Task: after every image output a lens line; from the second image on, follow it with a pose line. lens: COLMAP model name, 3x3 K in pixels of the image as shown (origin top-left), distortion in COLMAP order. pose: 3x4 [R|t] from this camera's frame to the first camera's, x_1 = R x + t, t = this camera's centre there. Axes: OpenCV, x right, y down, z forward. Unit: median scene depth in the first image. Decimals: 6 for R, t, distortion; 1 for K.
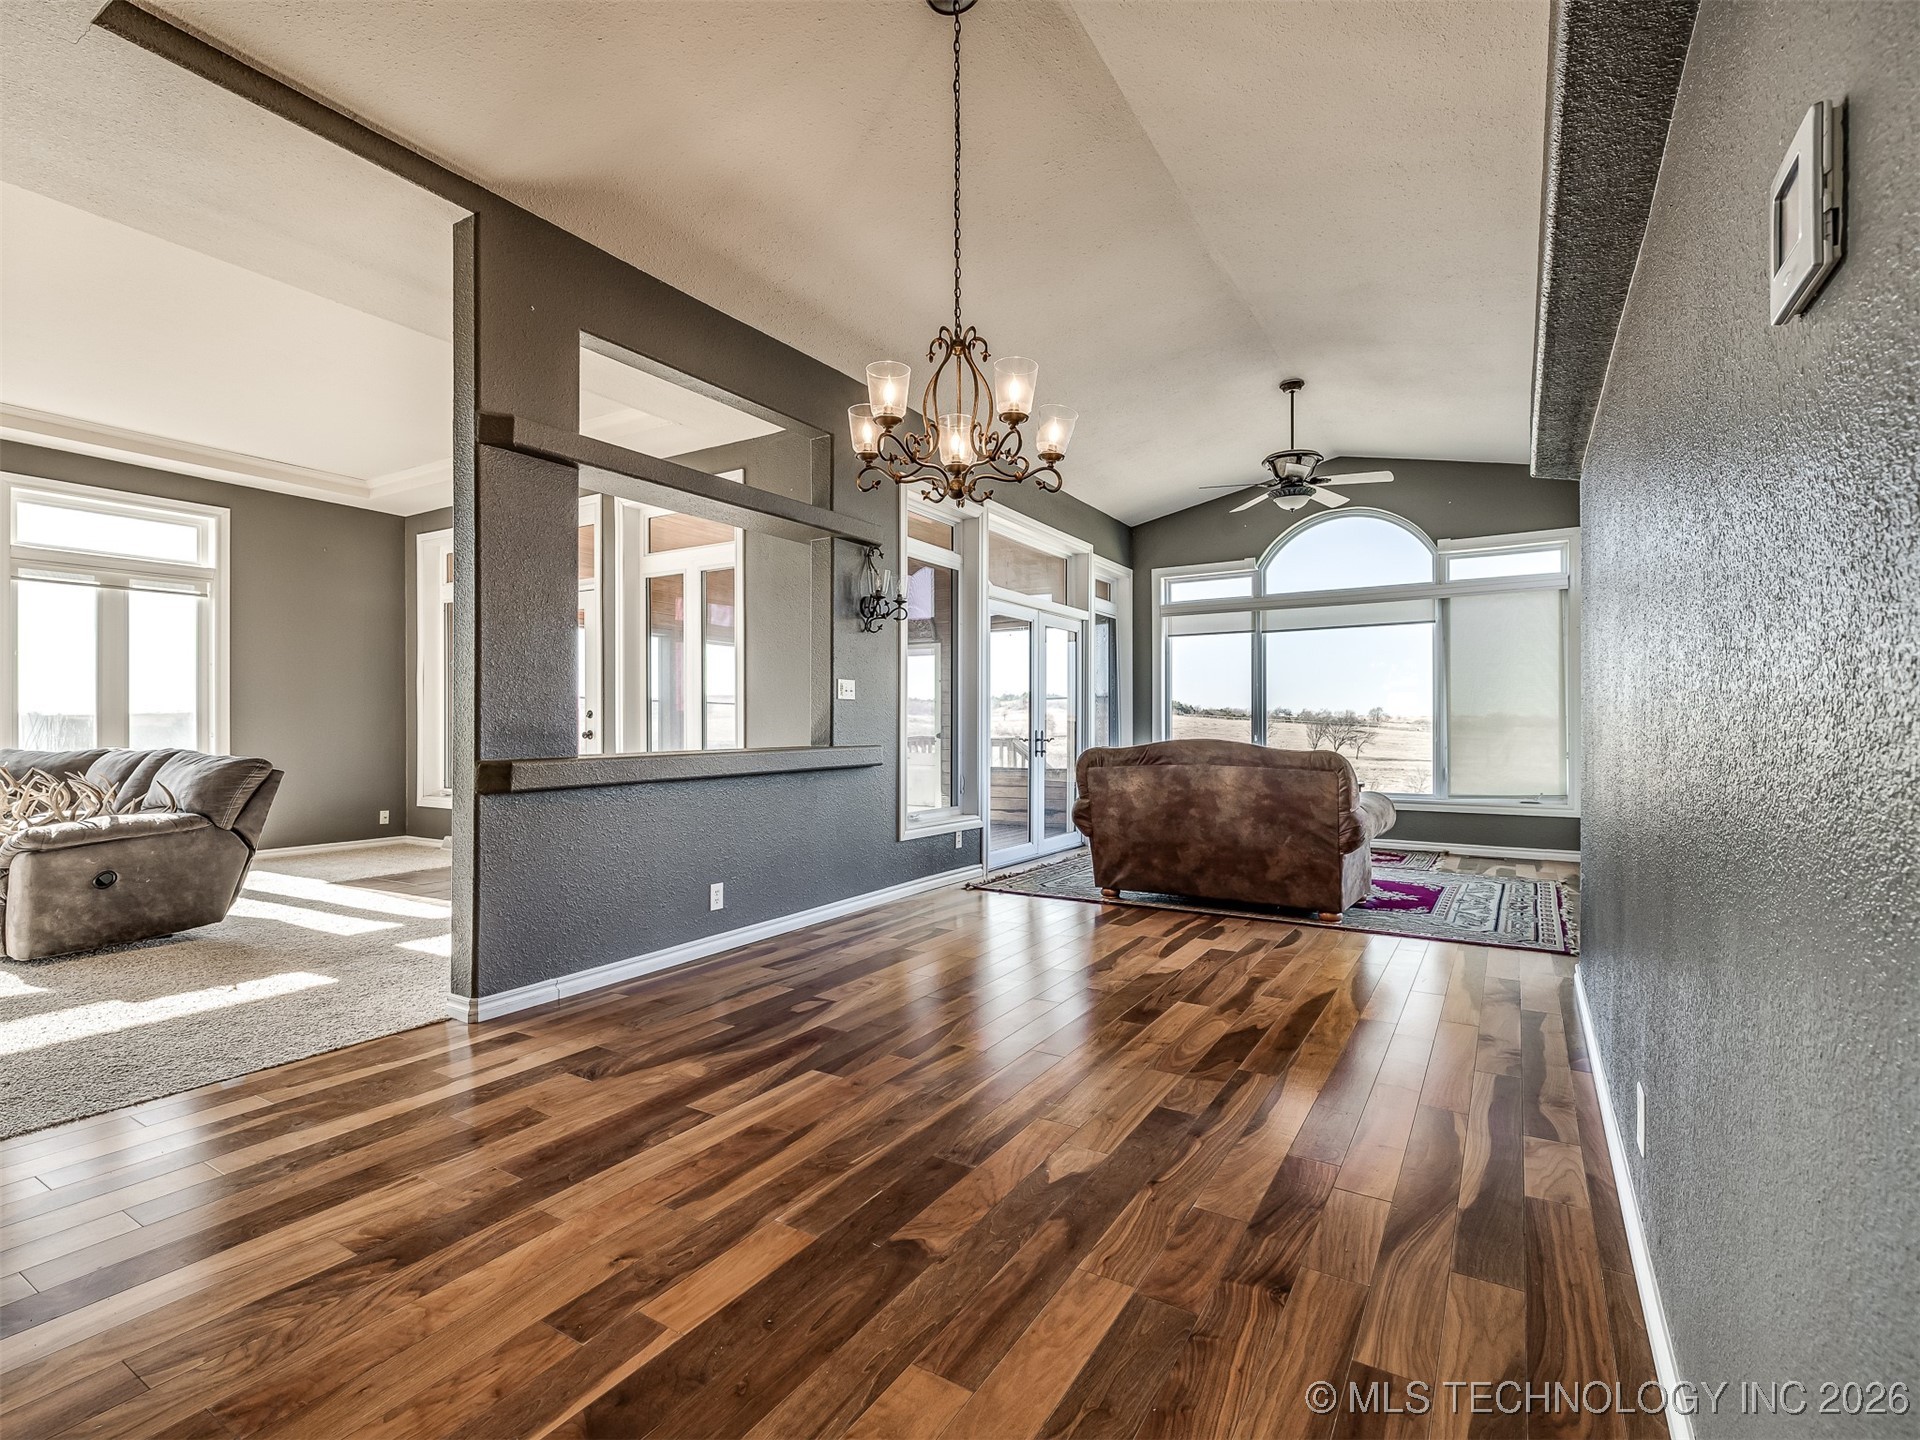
lens RADIAL K [[932.9, 0, 960.0], [0, 932.9, 720.0], [0, 0, 1]] dist [0.028293, -0.000011]
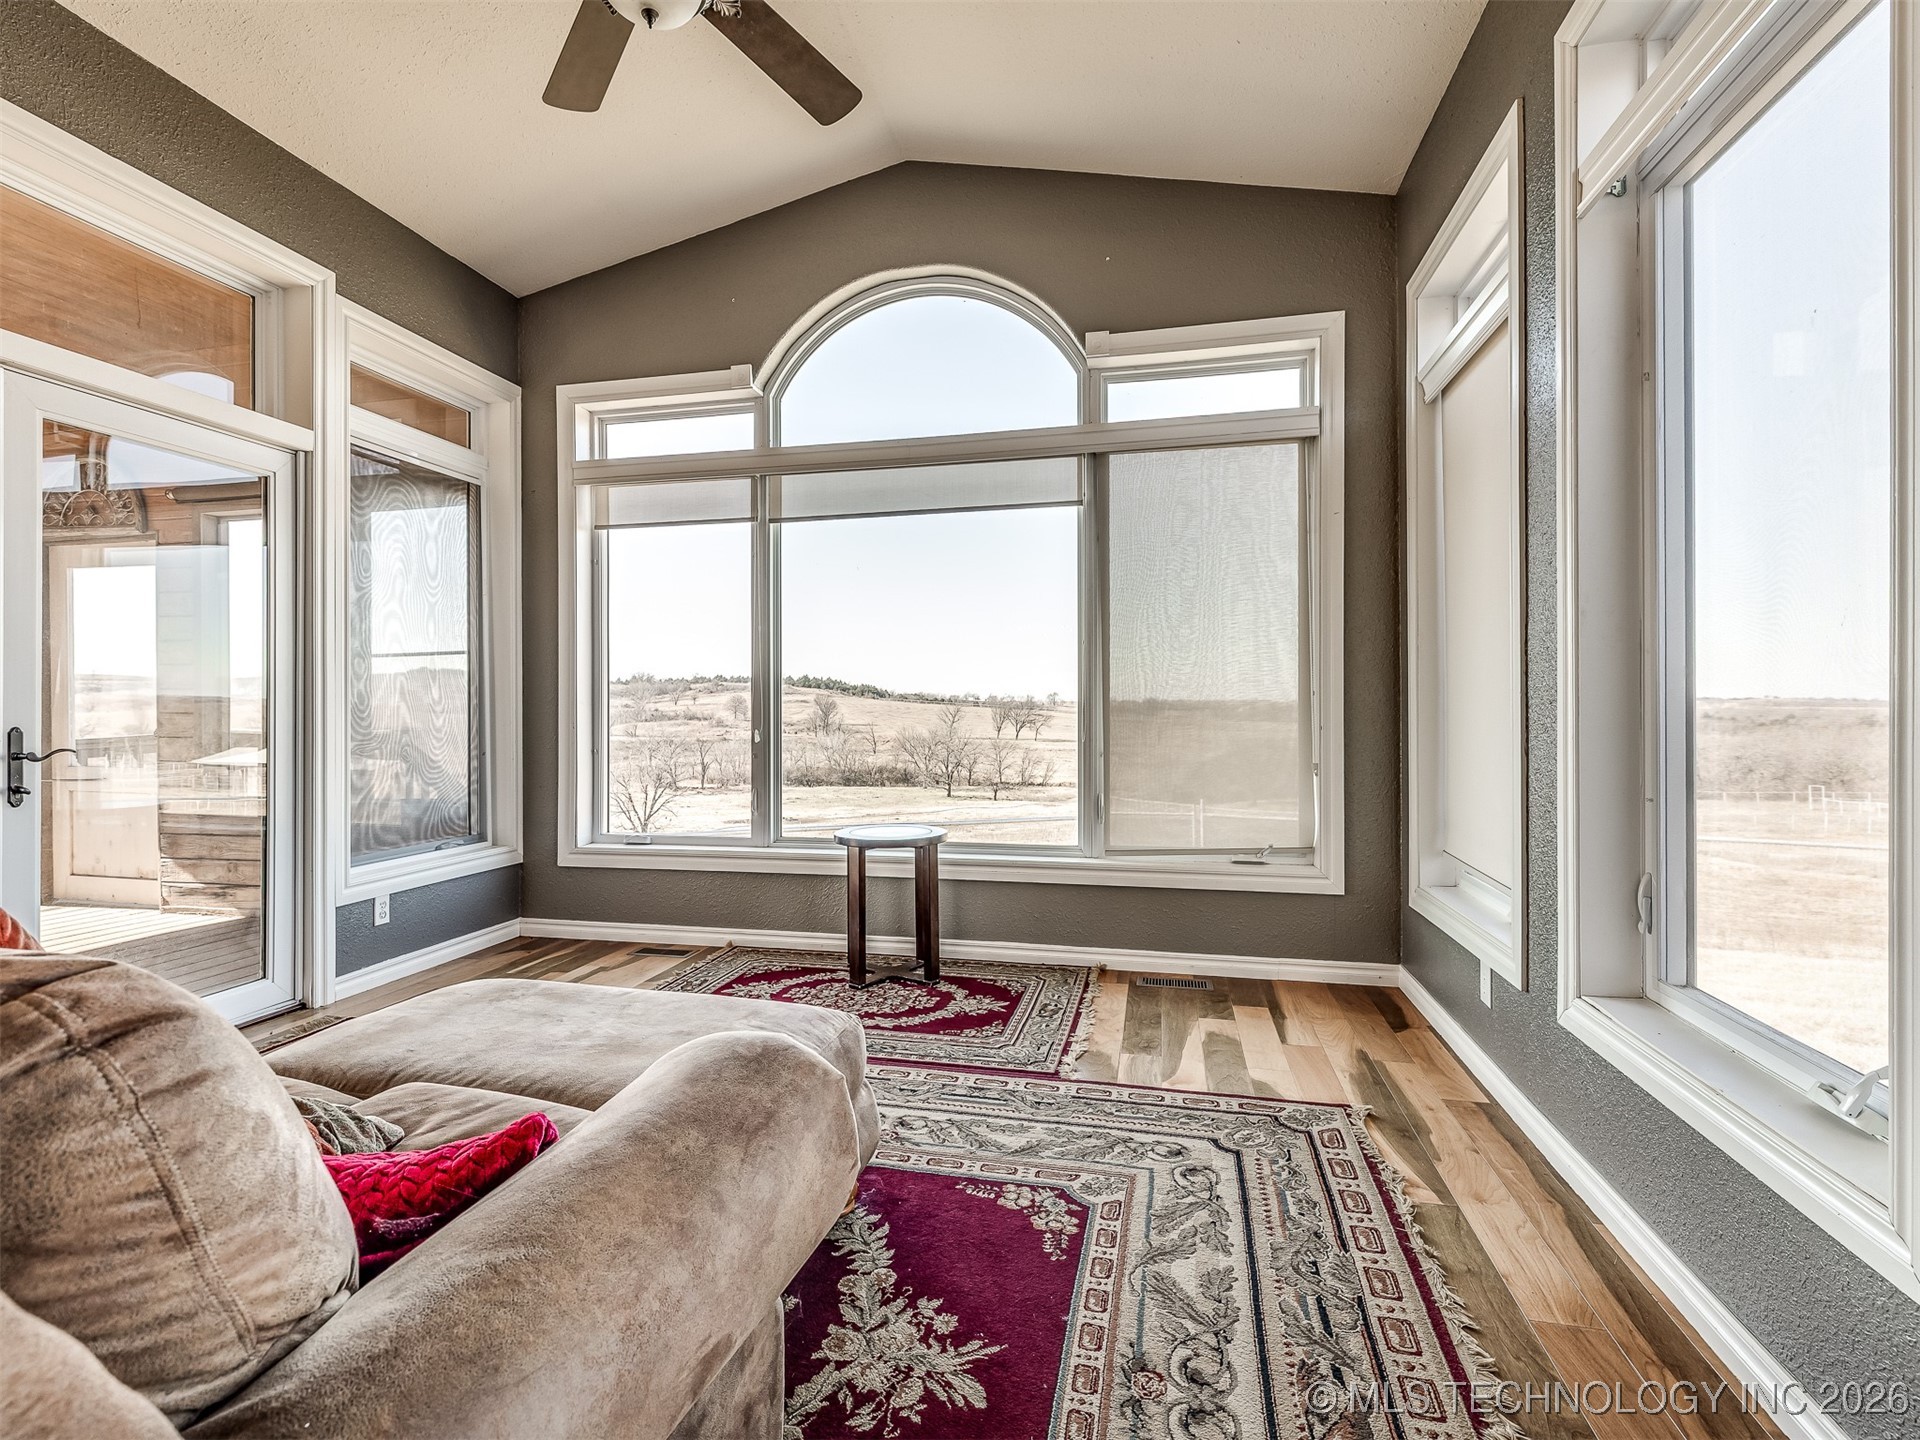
lens RADIAL K [[897.7, 0, 960.0], [0, 897.7, 720.0], [0, 0, 1]] dist [-0.001468, -0.000117]
pose [[0.952001, -0.006657, 0.306021, 0.271162], [0.001457, 0.999851, 0.017219, 0.002910], [-0.306090, -0.015947, 0.951869, 0.515257]]
